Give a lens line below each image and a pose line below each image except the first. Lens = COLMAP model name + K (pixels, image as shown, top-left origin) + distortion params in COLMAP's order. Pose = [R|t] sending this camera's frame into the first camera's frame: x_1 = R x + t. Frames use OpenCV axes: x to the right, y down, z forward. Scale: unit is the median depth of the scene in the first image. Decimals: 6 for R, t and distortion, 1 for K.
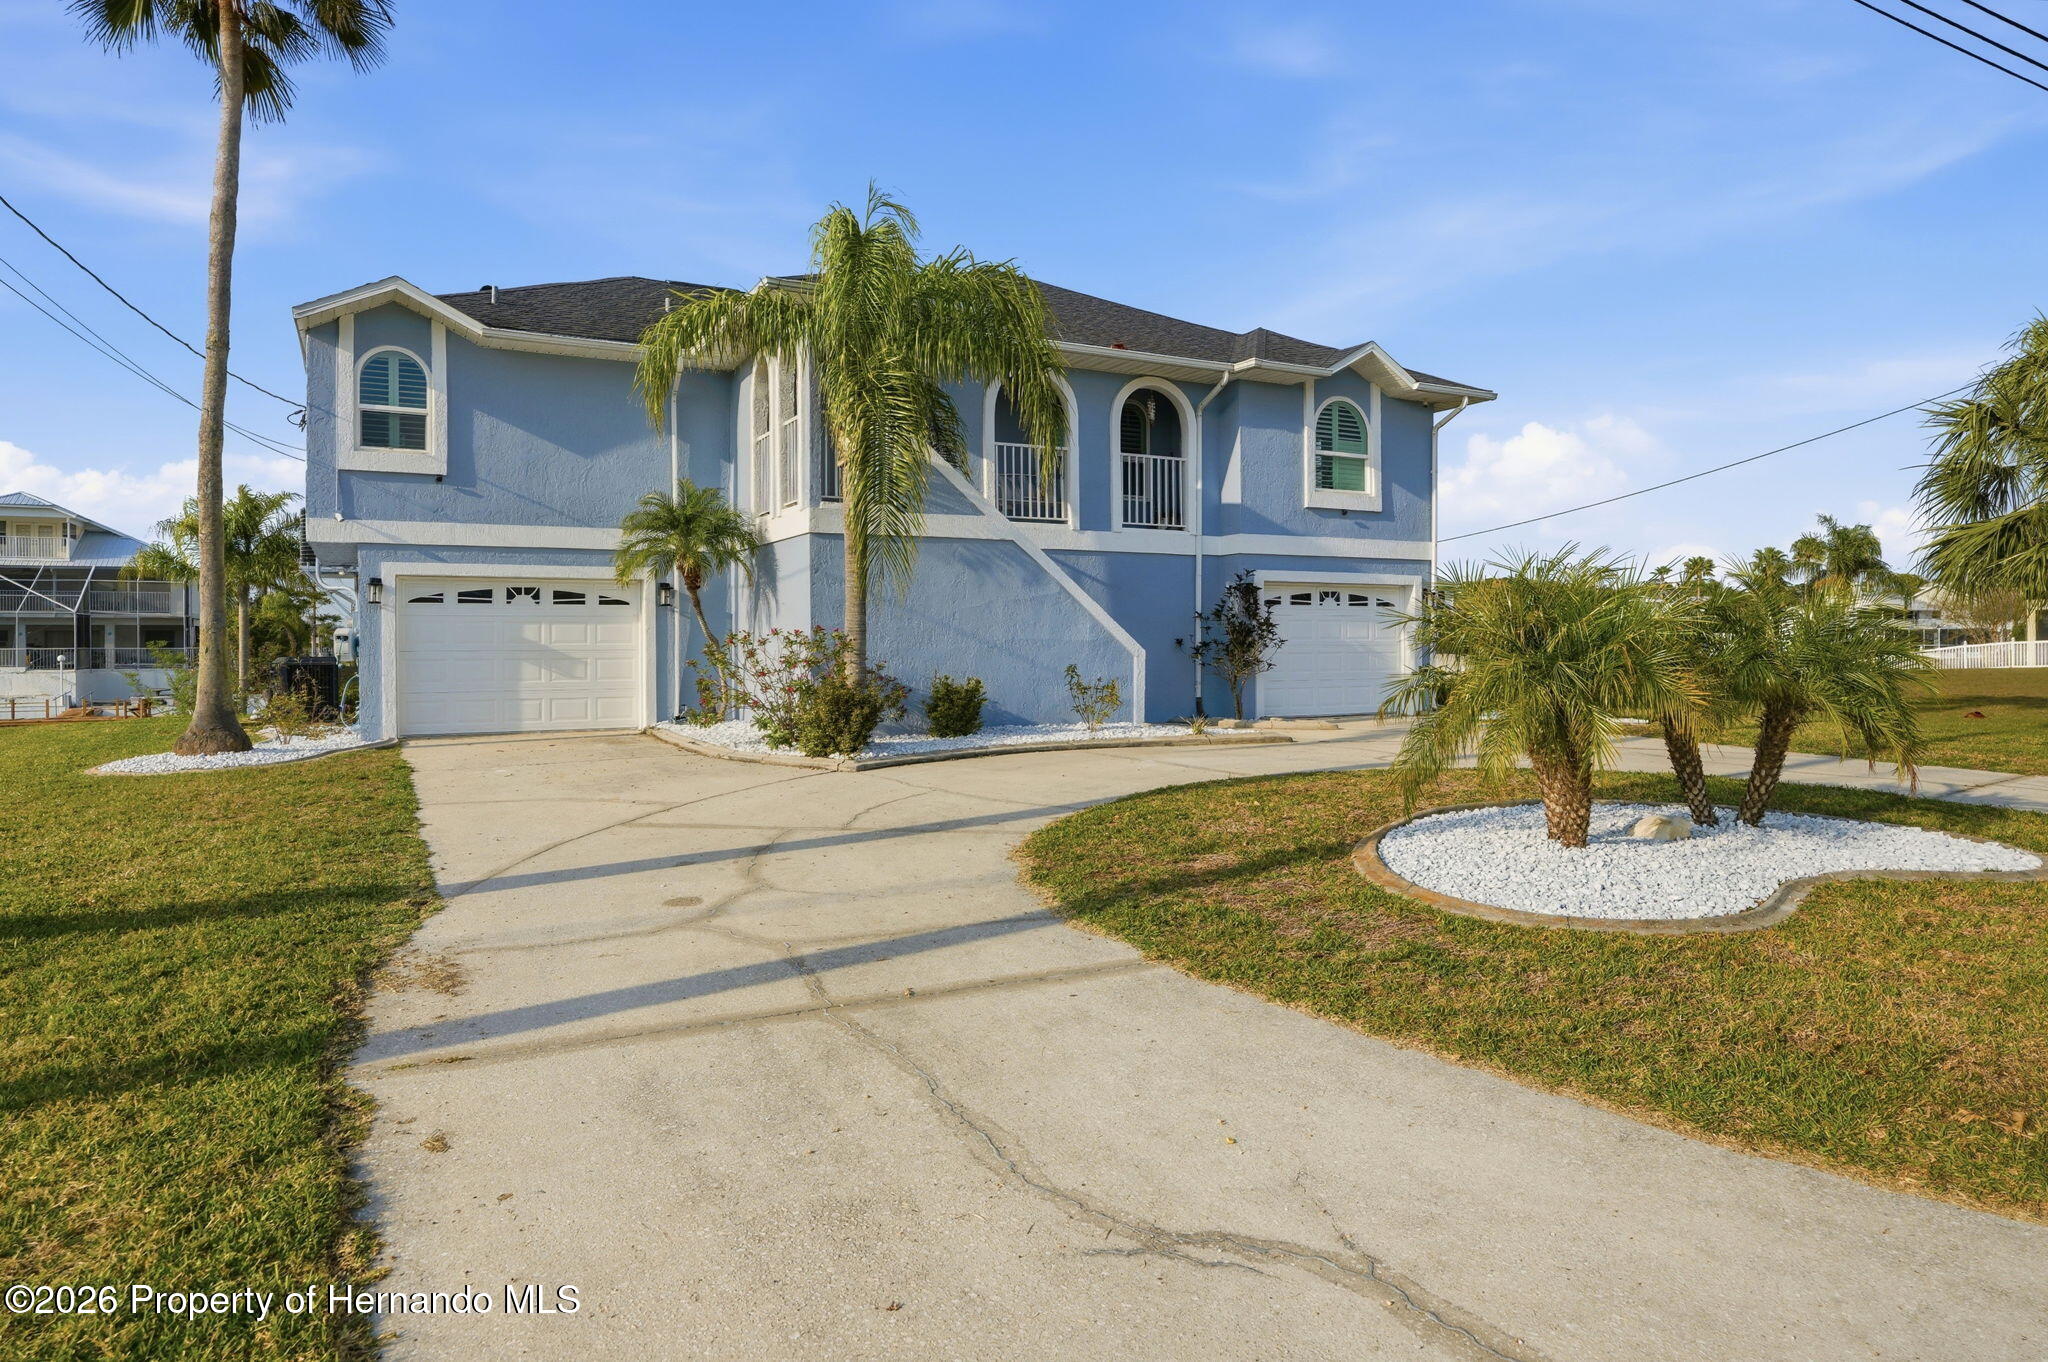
lens RADIAL K [[1207.8, 0, 1013.8], [0, 1207.8, 673.2], [0, 0, 1]] dist [-0.021473, 0.026053]
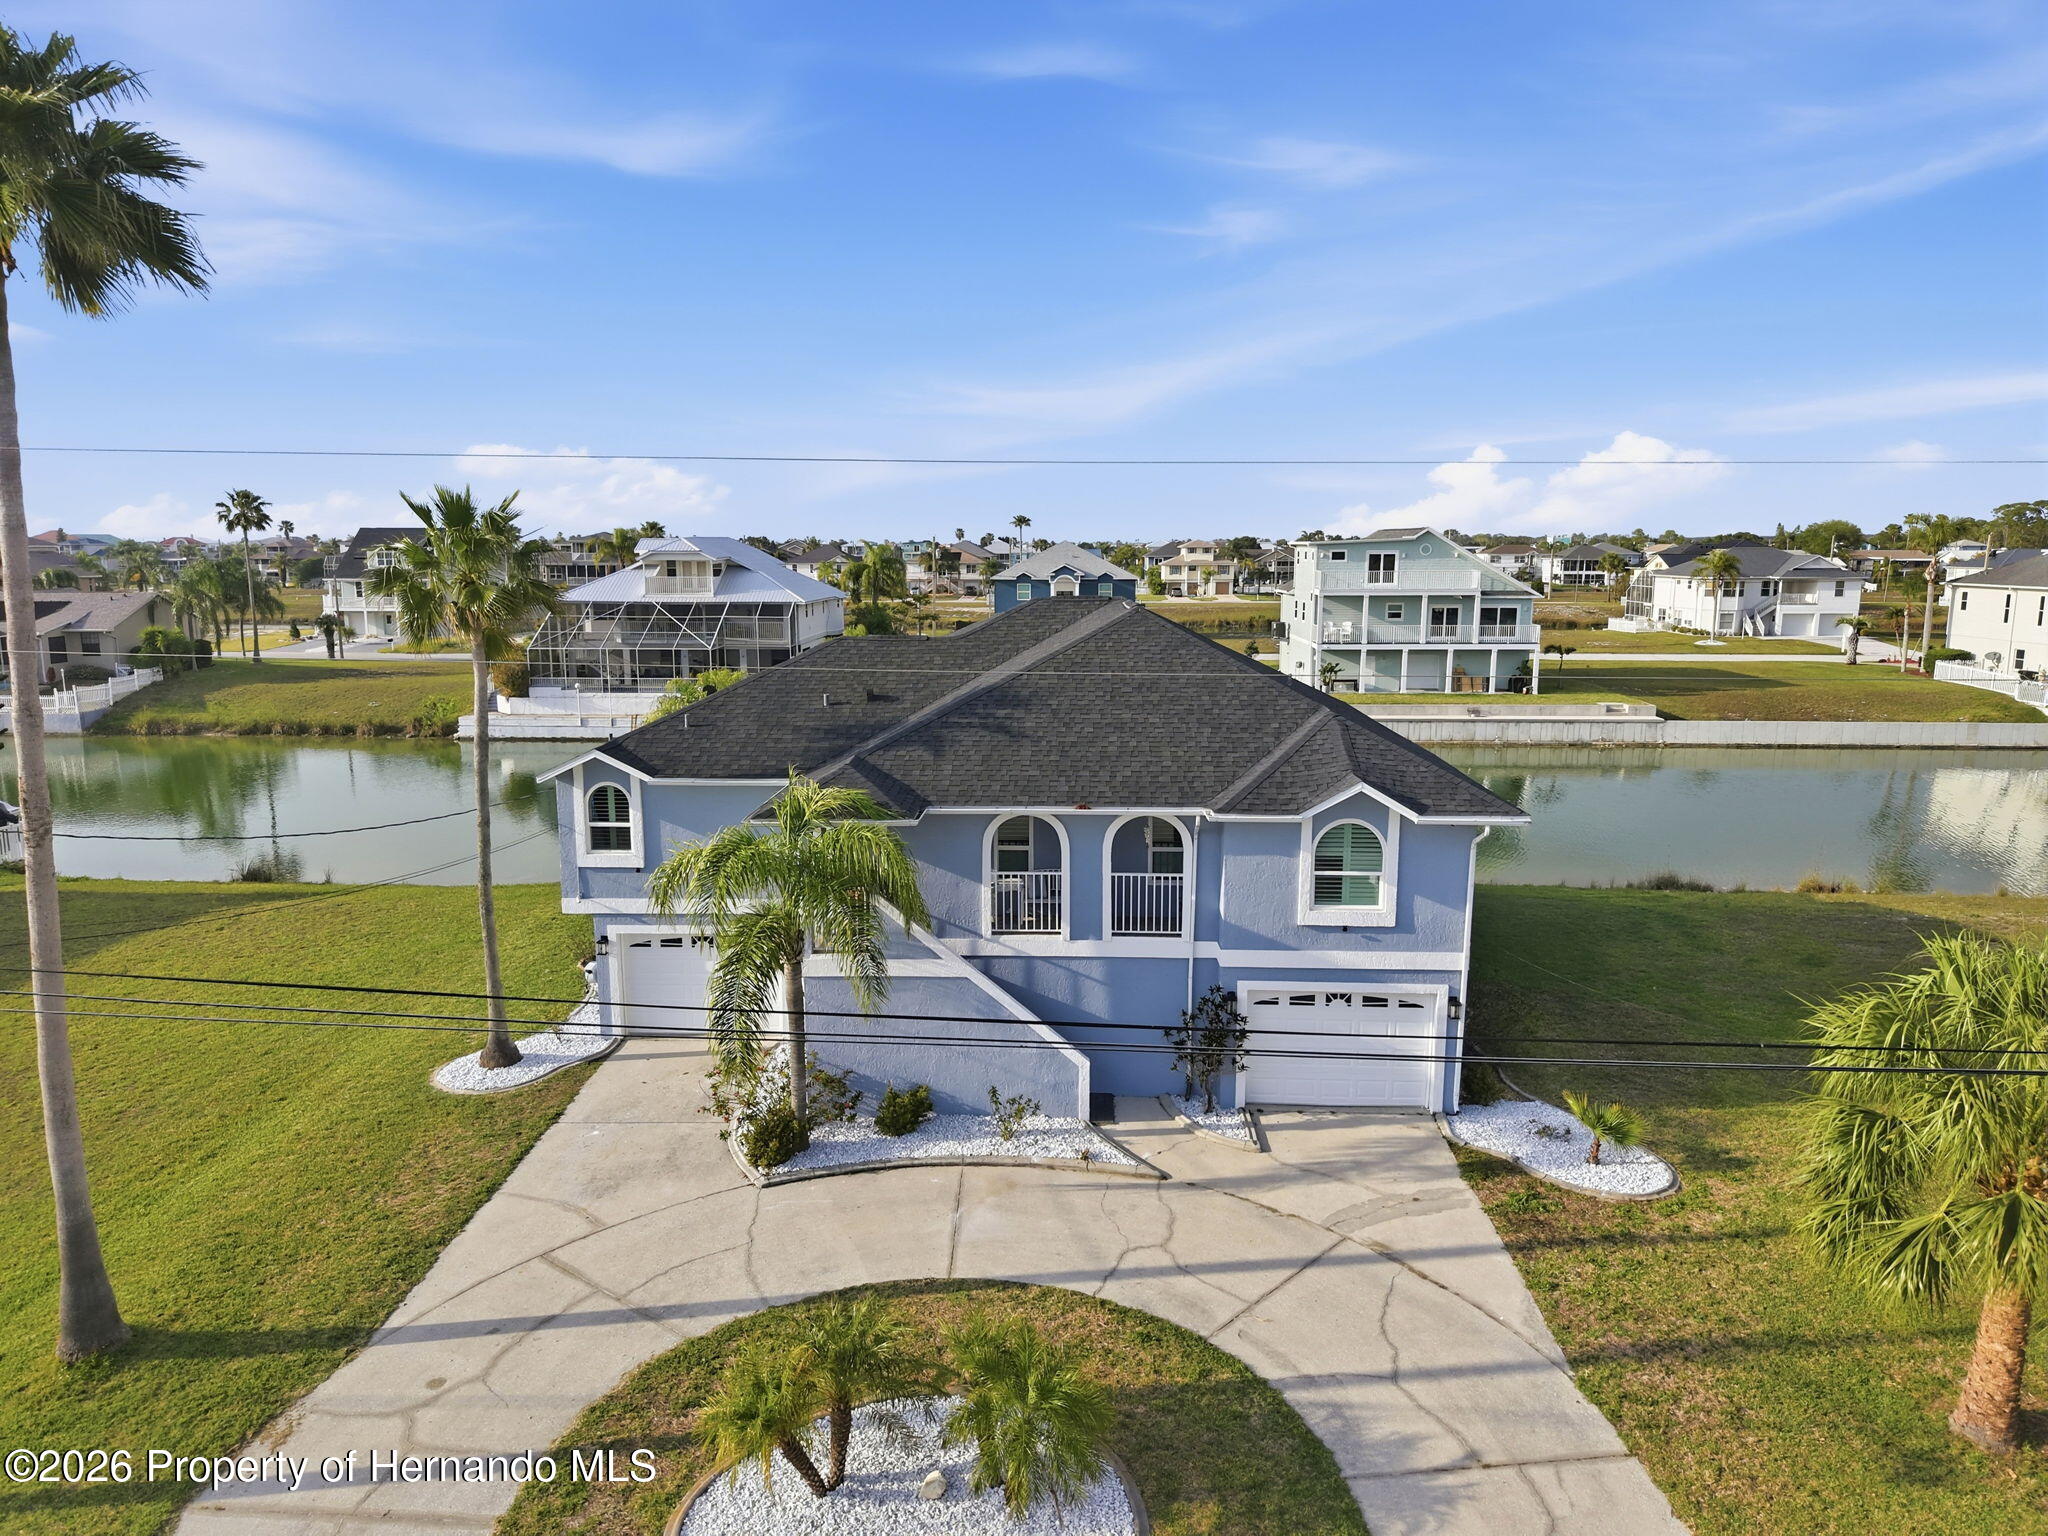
lens RADIAL K [[1395.2, 0, 1024.0], [0, 1395.2, 768.0], [0, 0, 1]] dist [0.021050, -0.006042]
pose [[0.863507, 0.084302, -0.497241, 0.721391], [-0.011965, 0.989078, 0.146910, -0.514714], [0.504194, -0.120908, 0.855084, -0.186911]]
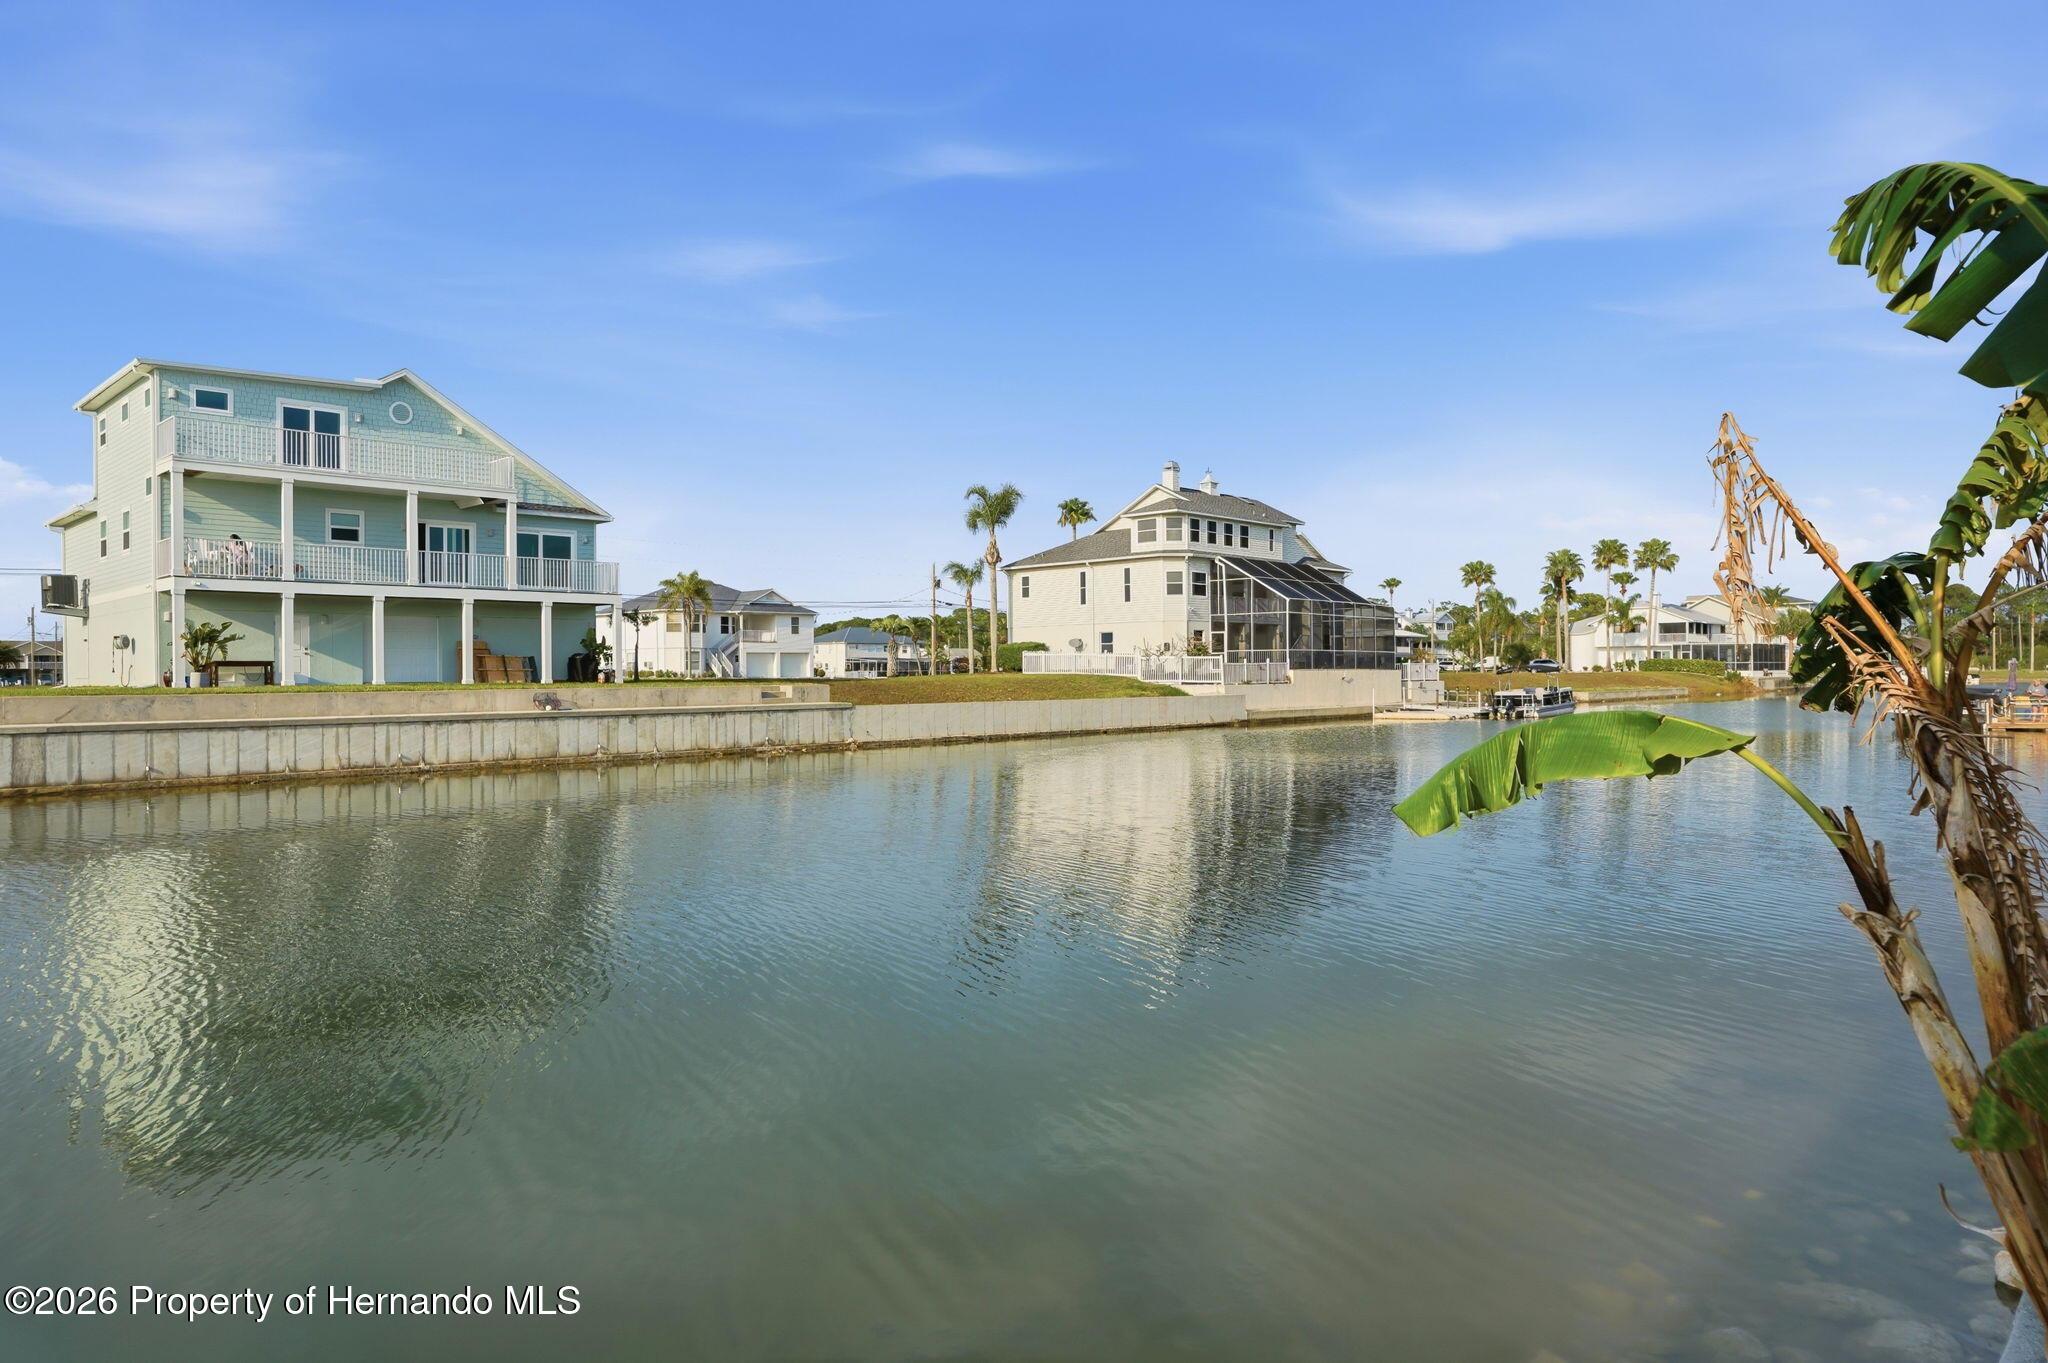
lens RADIAL K [[1304.0, 0, 1024.0], [0, 1304.0, 681.5], [0, 0, 1]] dist [-0.004998, 0.002918]
pose [[0.954990, -0.004973, 0.296596, -0.280824], [0.008423, 0.999911, -0.010353, 0.004449], [-0.296518, 0.012385, 0.954947, 2.453828]]
